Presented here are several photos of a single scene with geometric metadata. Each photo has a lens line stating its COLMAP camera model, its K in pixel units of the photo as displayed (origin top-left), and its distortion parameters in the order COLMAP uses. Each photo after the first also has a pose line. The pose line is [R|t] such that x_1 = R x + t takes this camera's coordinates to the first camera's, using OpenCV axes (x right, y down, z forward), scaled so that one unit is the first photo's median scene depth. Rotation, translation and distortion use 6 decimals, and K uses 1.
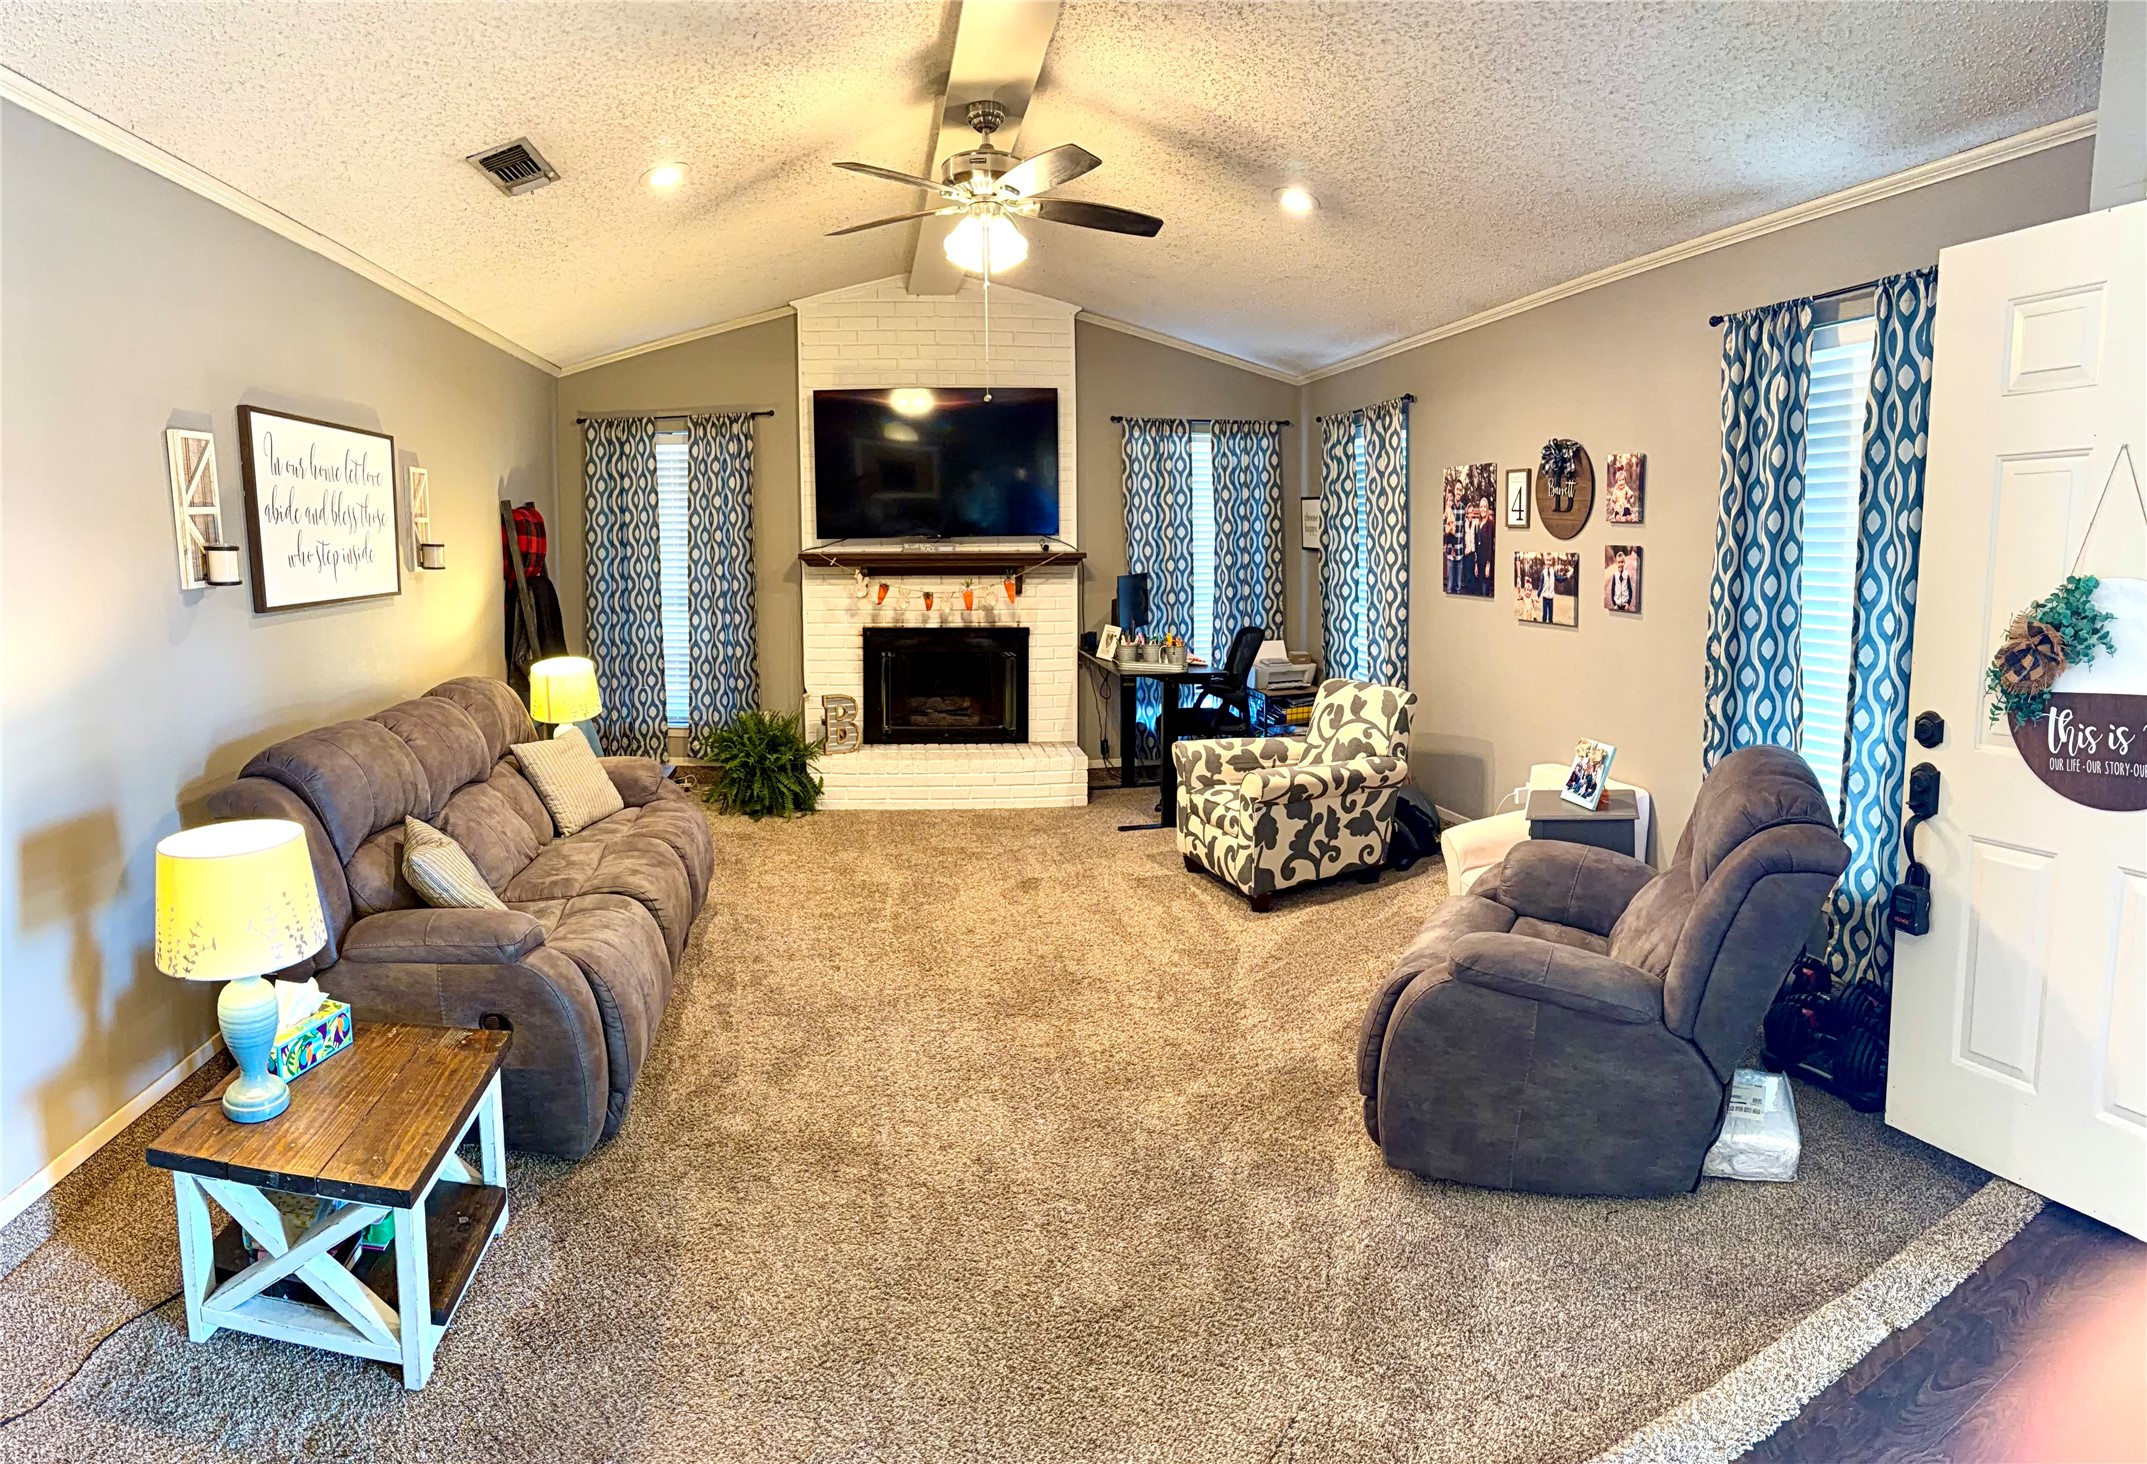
lens RADIAL K [[1655.6, 0, 1072.4], [0, 1655.6, 734.9], [0, 0, 1]] dist [-0.016541, 0.000549]
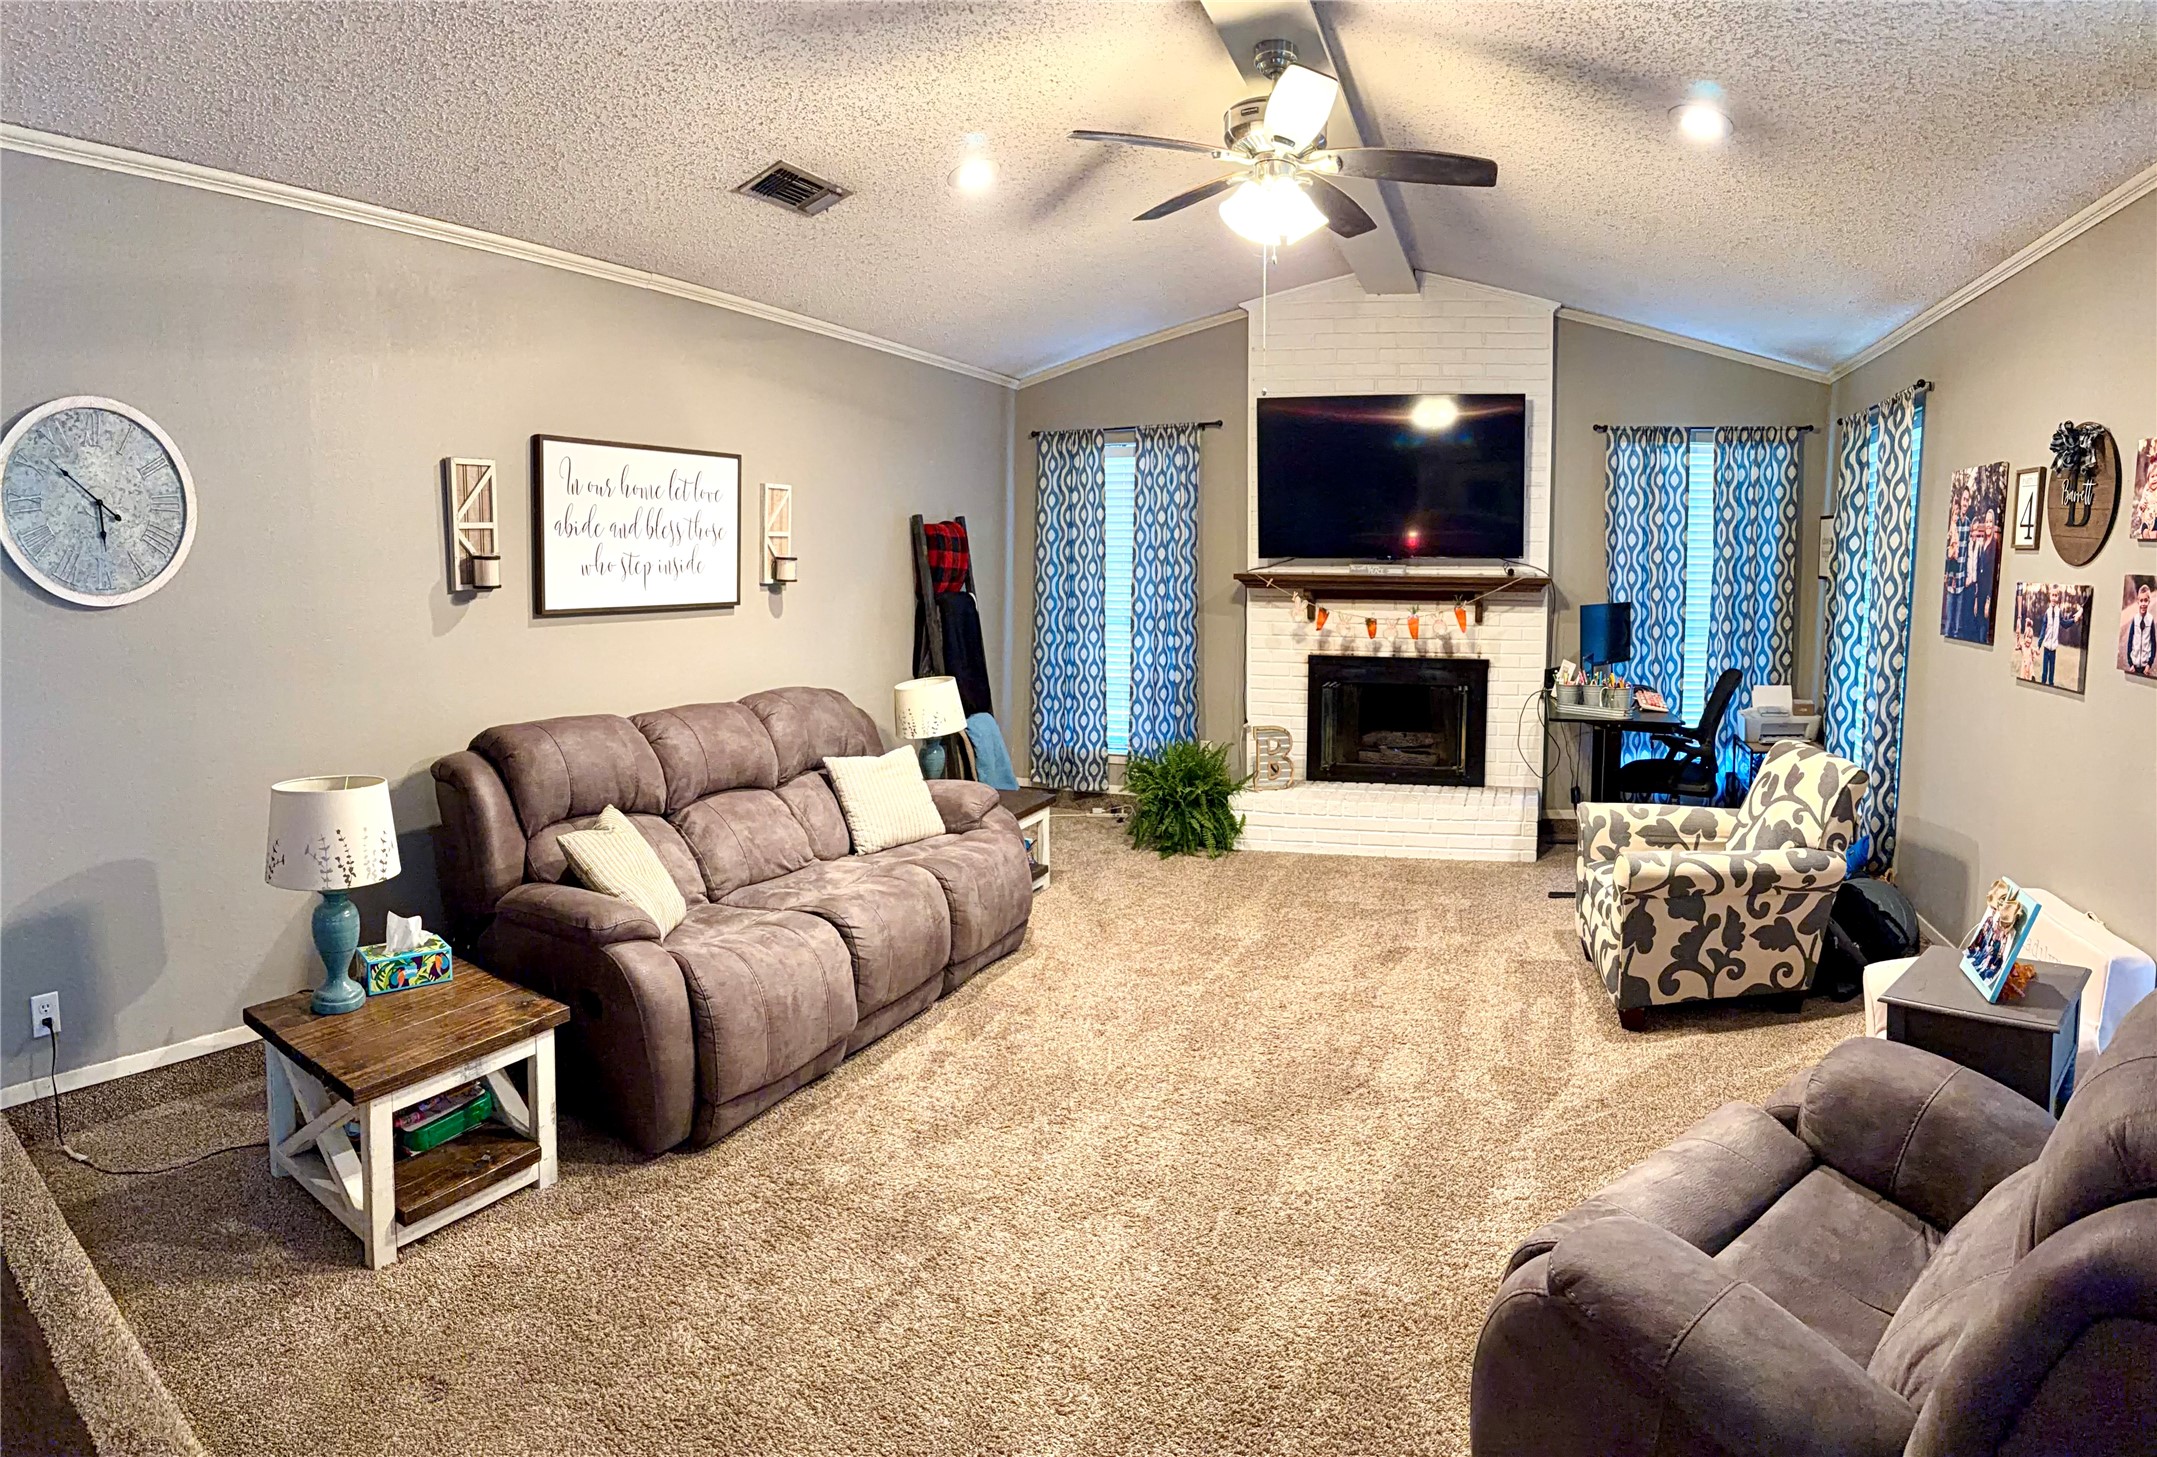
lens RADIAL K [[1499.2, 0, 1077.8], [0, 1499.2, 722.0], [0, 0, 1]] dist [-0.022975, 0.015382]
pose [[0.908650, 0.053095, -0.414168, 0.150748], [-0.058700, 0.998275, -0.000808, -0.023096], [0.413411, 0.025046, 0.910200, 0.217217]]
